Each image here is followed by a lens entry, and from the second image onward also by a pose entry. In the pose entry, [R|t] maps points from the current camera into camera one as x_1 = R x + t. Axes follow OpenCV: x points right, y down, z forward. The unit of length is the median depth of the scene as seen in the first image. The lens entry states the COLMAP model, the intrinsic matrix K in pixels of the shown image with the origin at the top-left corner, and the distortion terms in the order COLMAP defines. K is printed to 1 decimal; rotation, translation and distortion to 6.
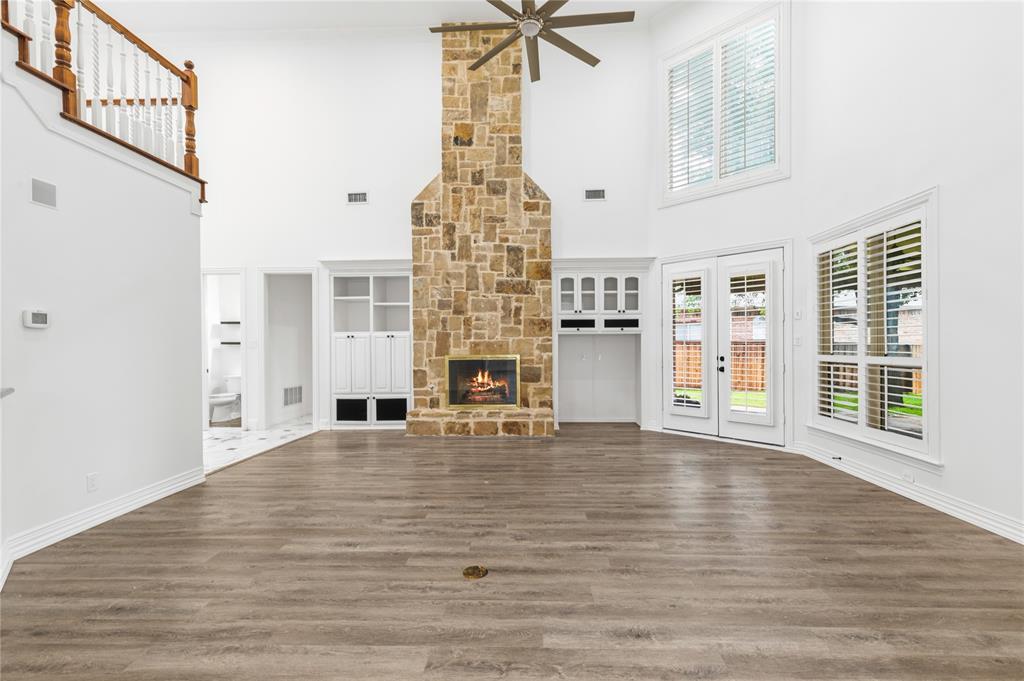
lens RADIAL K [[461.8, 0, 522.8], [0, 461.8, 341.7], [0, 0, 1]] dist [-0.001303, -0.000282]
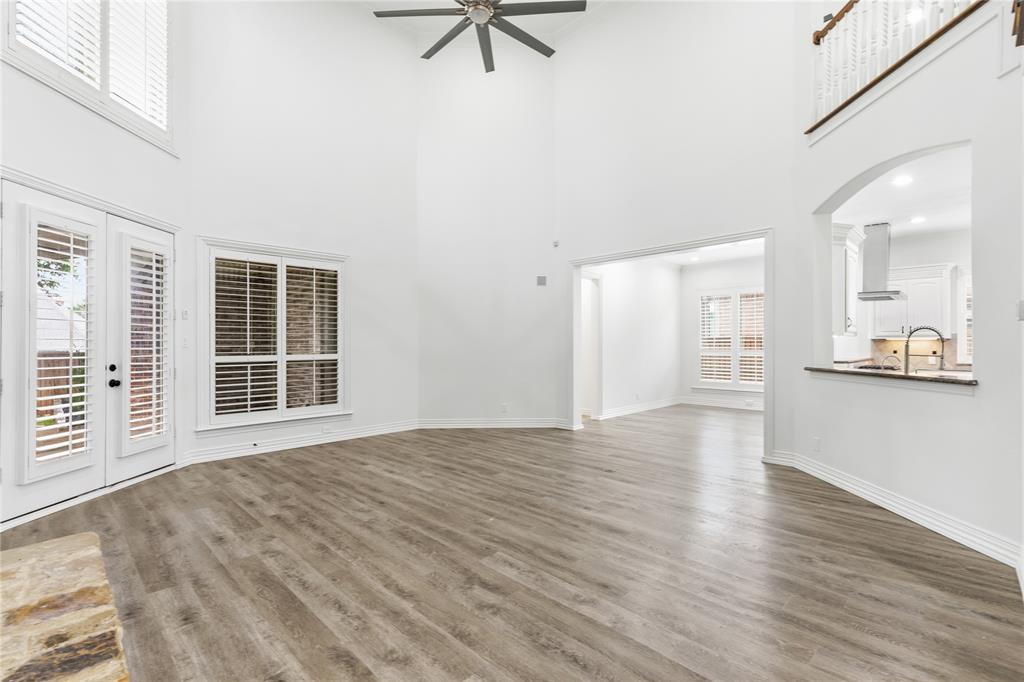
lens RADIAL K [[461.8, 0, 522.9], [0, 461.8, 345.6], [0, 0, 1]] dist [-0.001303, -0.000282]
pose [[-0.735464, 0.005202, 0.677543, -0.656868], [0.002360, 0.999984, -0.005116, 0.013726], [-0.677559, -0.002163, -0.735465, 1.556311]]
